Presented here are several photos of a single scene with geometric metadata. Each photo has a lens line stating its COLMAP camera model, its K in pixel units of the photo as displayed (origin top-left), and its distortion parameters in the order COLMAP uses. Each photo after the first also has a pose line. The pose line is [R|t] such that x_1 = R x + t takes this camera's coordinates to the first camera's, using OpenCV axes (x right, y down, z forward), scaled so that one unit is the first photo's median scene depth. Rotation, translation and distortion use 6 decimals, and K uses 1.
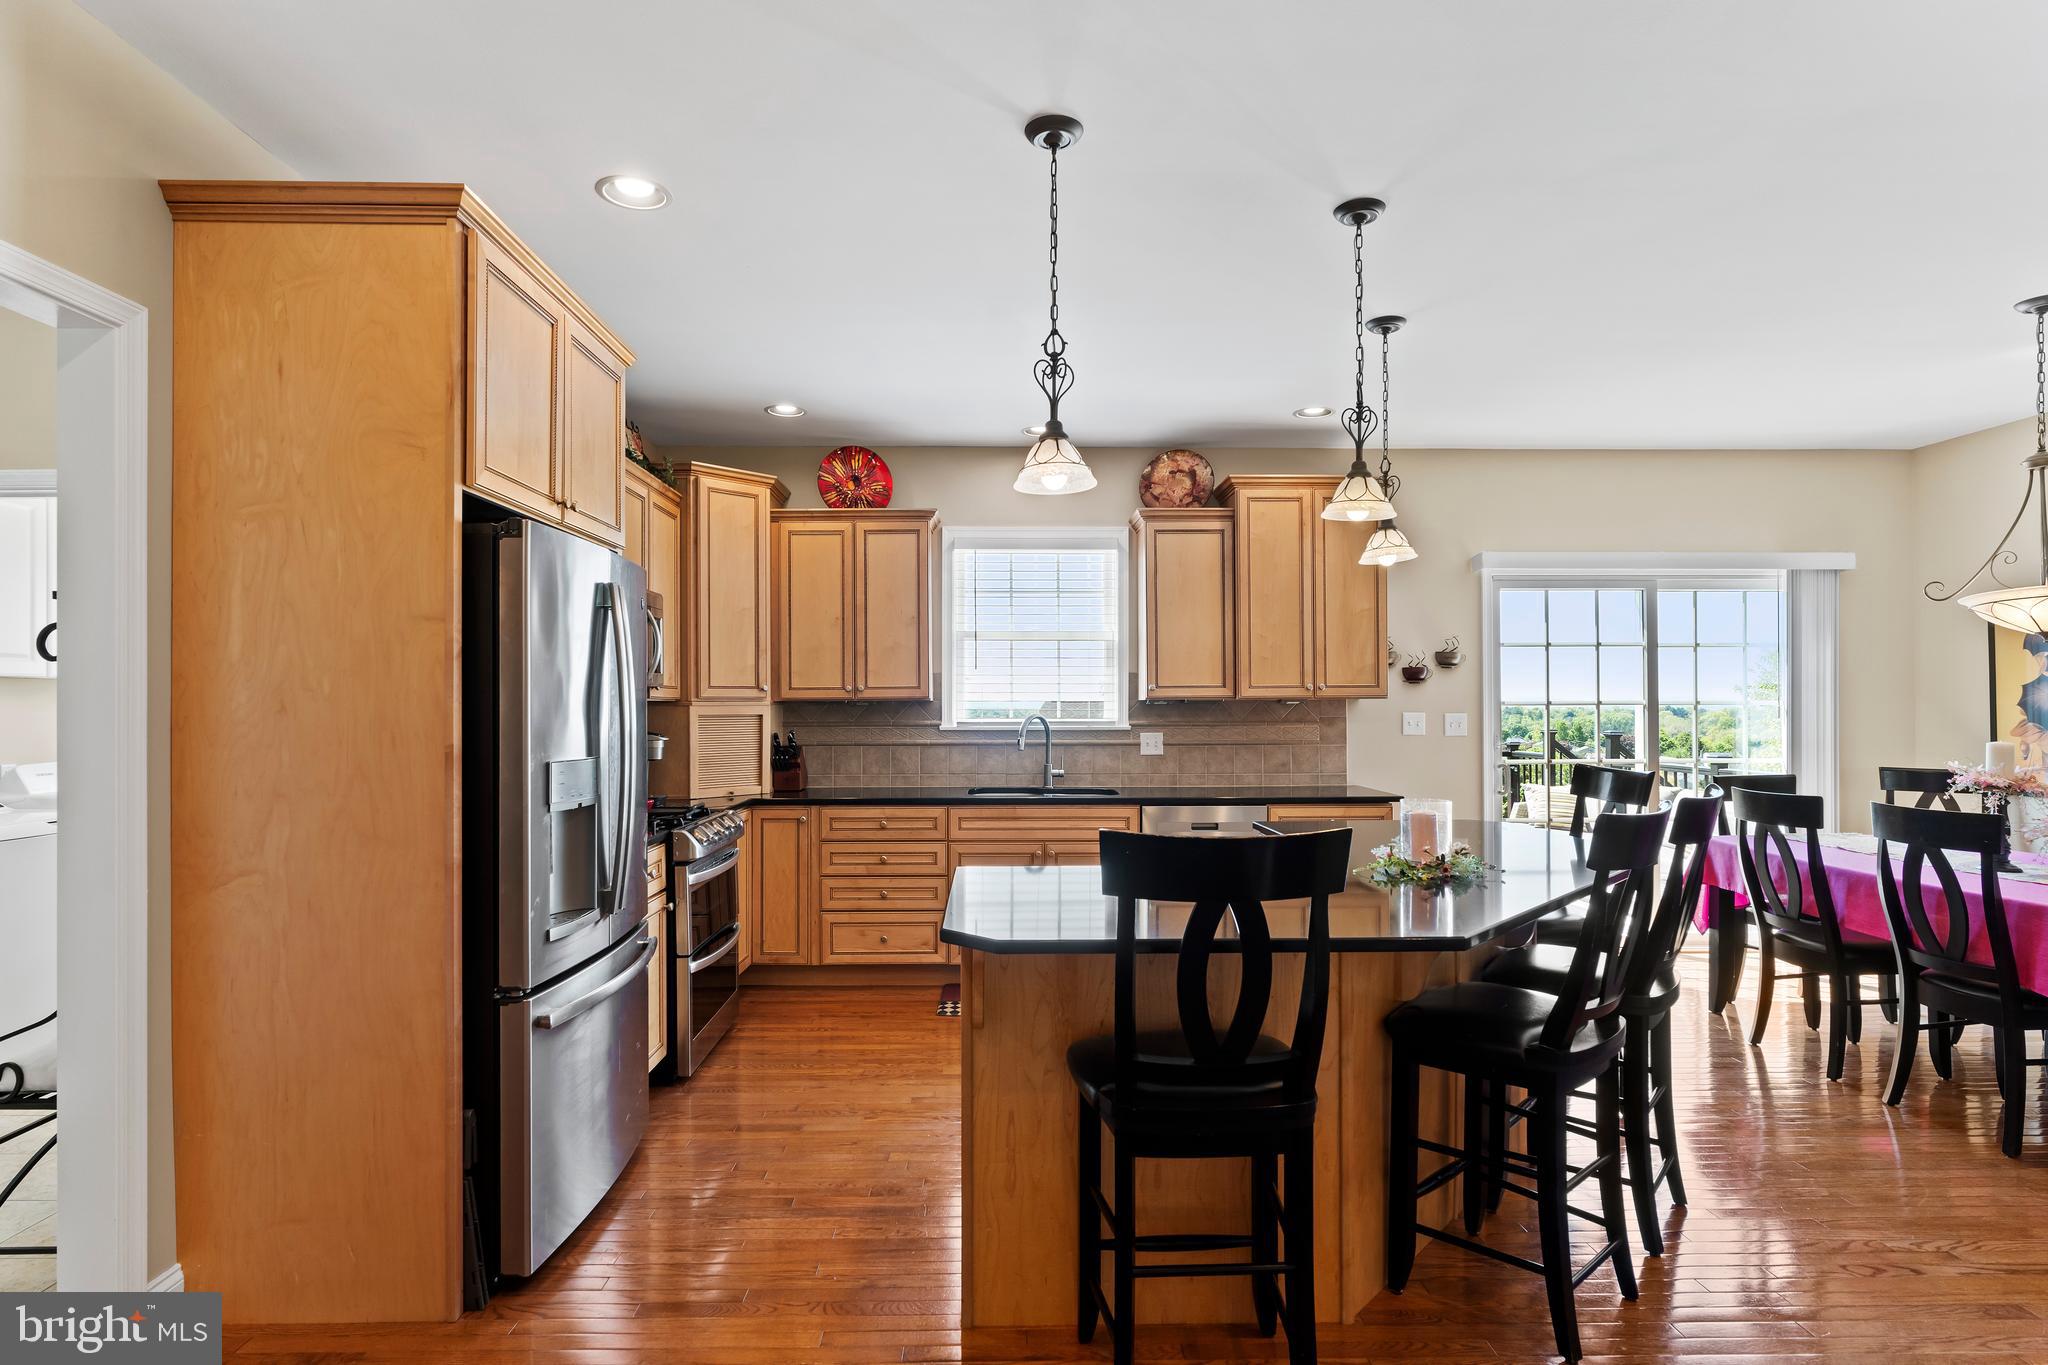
lens RADIAL K [[1050.0, 0, 1021.3], [0, 1050.0, 703.1], [0, 0, 1]] dist [-0.015536, 0.007988]
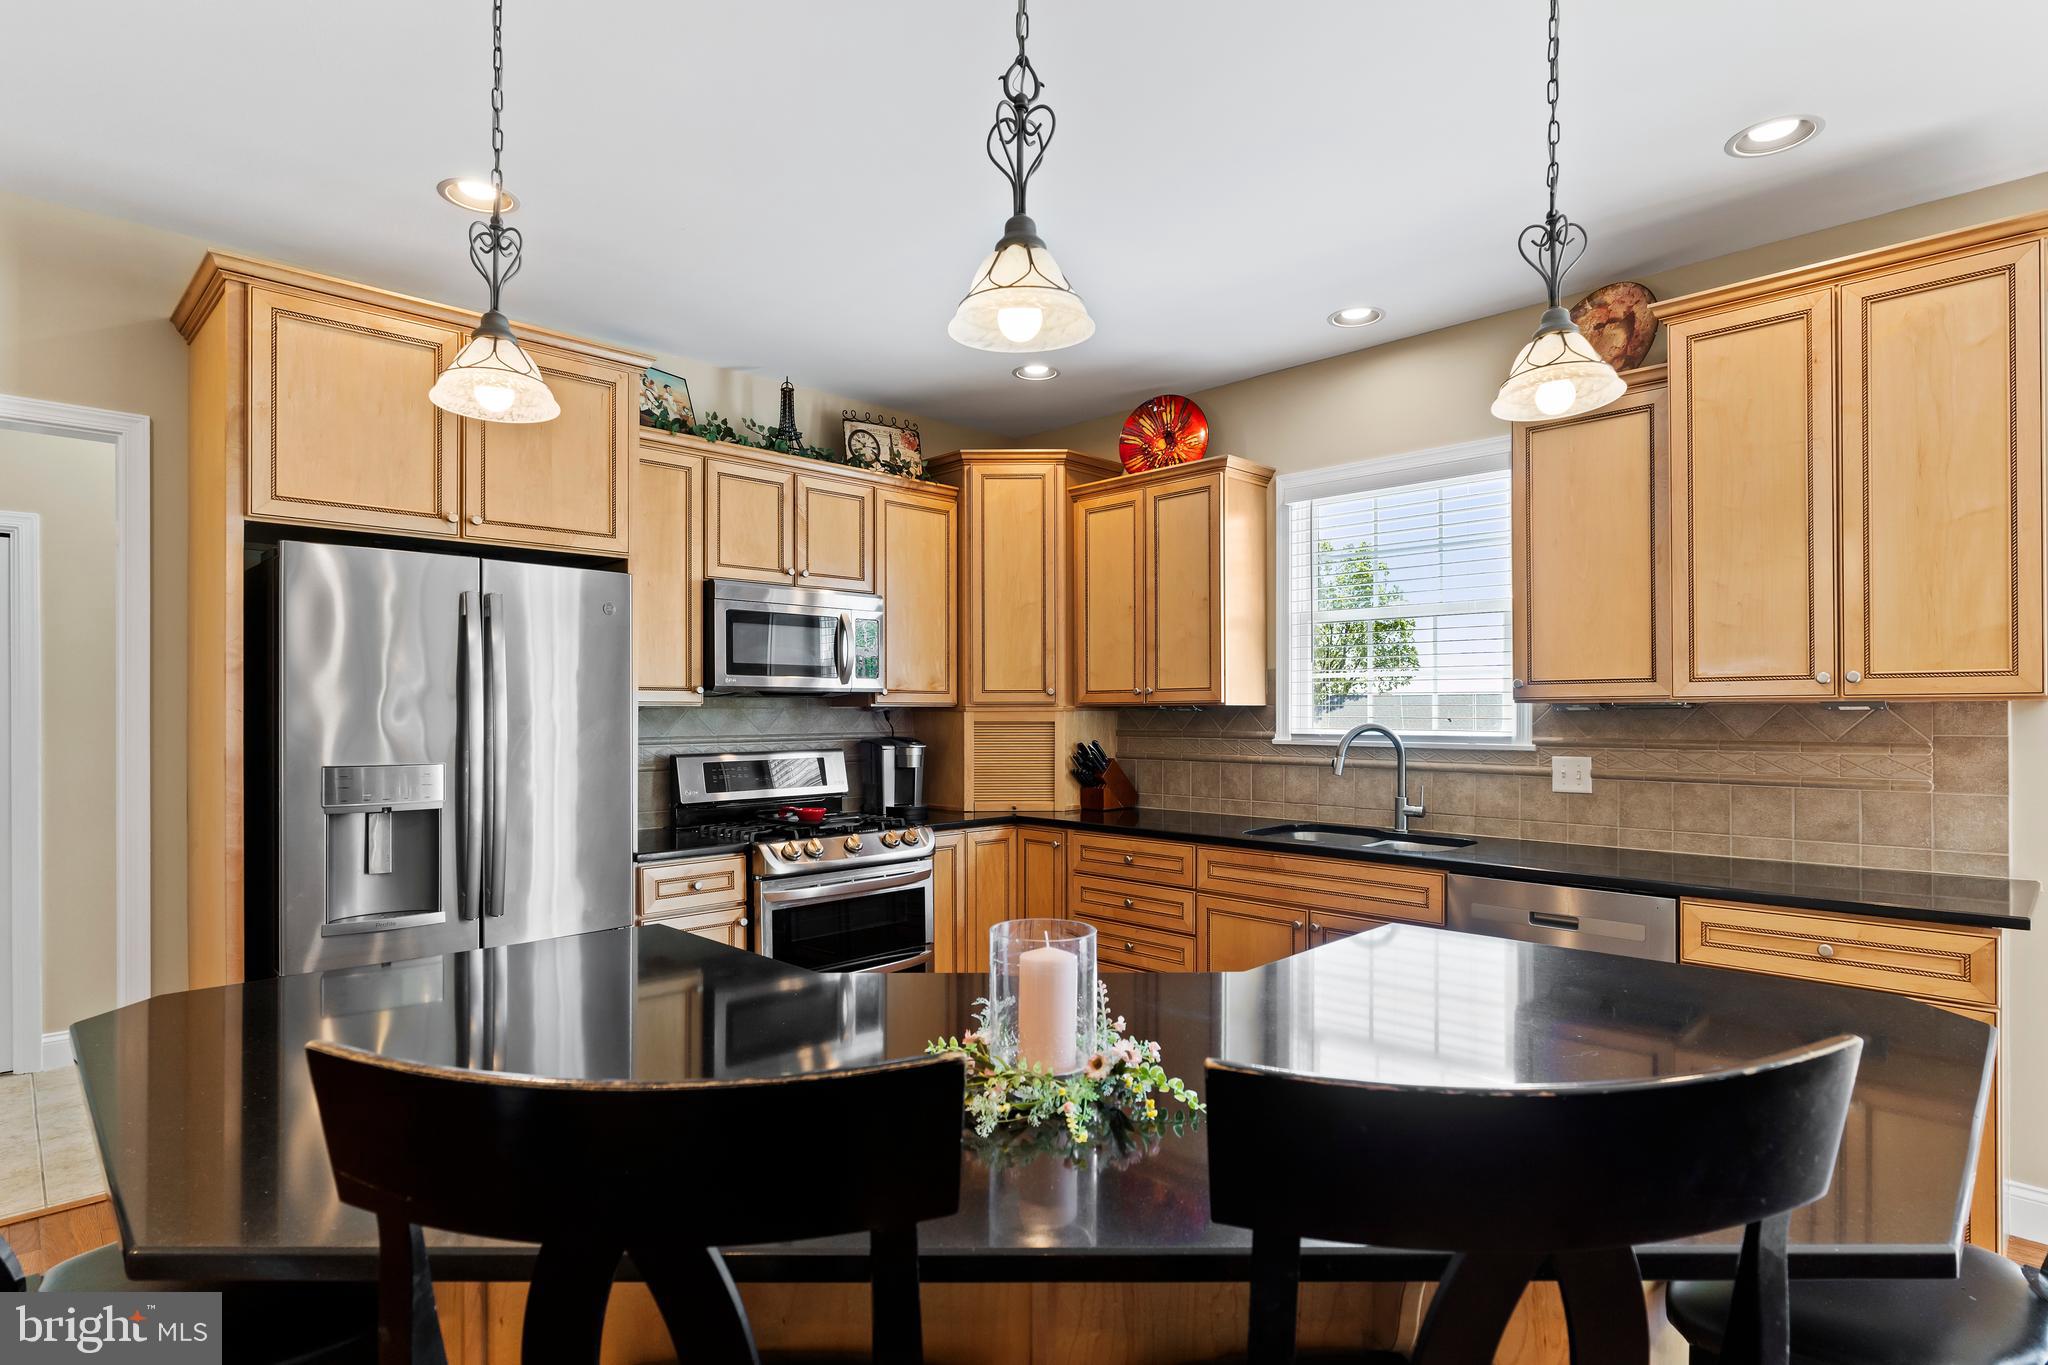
lens RADIAL K [[1050.0, 0, 1016.4], [0, 1050.0, 709.3], [0, 0, 1]] dist [-0.015536, 0.007988]
pose [[0.686545, 0.000246, -0.727087, 0.358306], [-0.000538, 1.000000, -0.000169, 0.000666], [0.727087, 0.000507, 0.686545, 0.350754]]
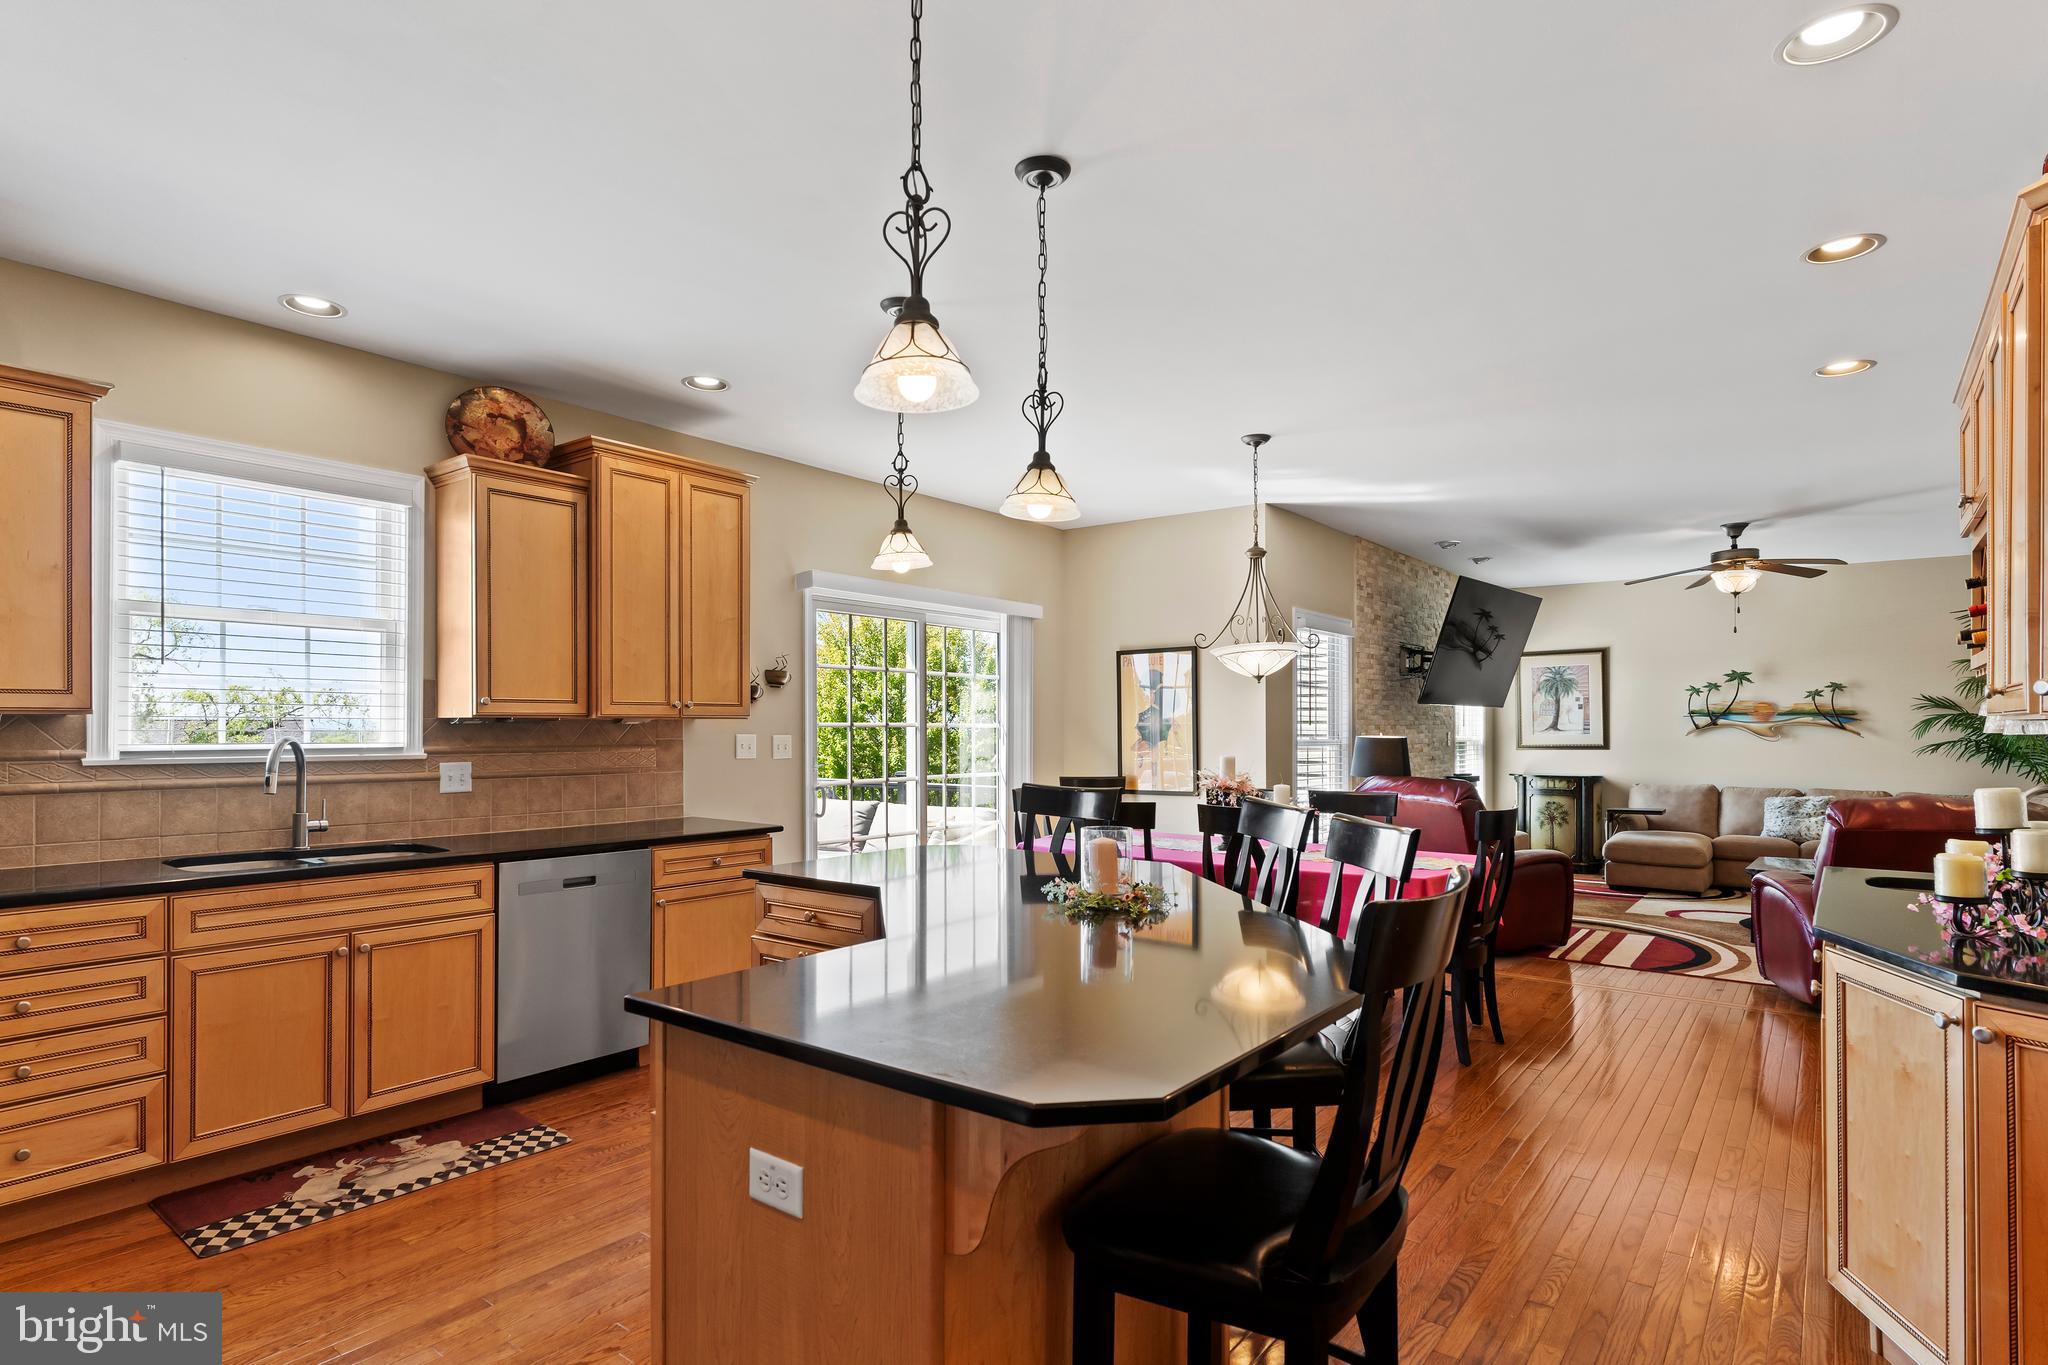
lens RADIAL K [[1050.0, 0, 1005.0], [0, 1050.0, 724.4], [0, 0, 1]] dist [-0.015536, 0.007988]
pose [[0.633416, 0.005444, 0.773793, -0.205914], [-0.004573, 0.999984, -0.003293, 0.002329], [-0.773798, -0.001453, 0.633430, 0.244758]]
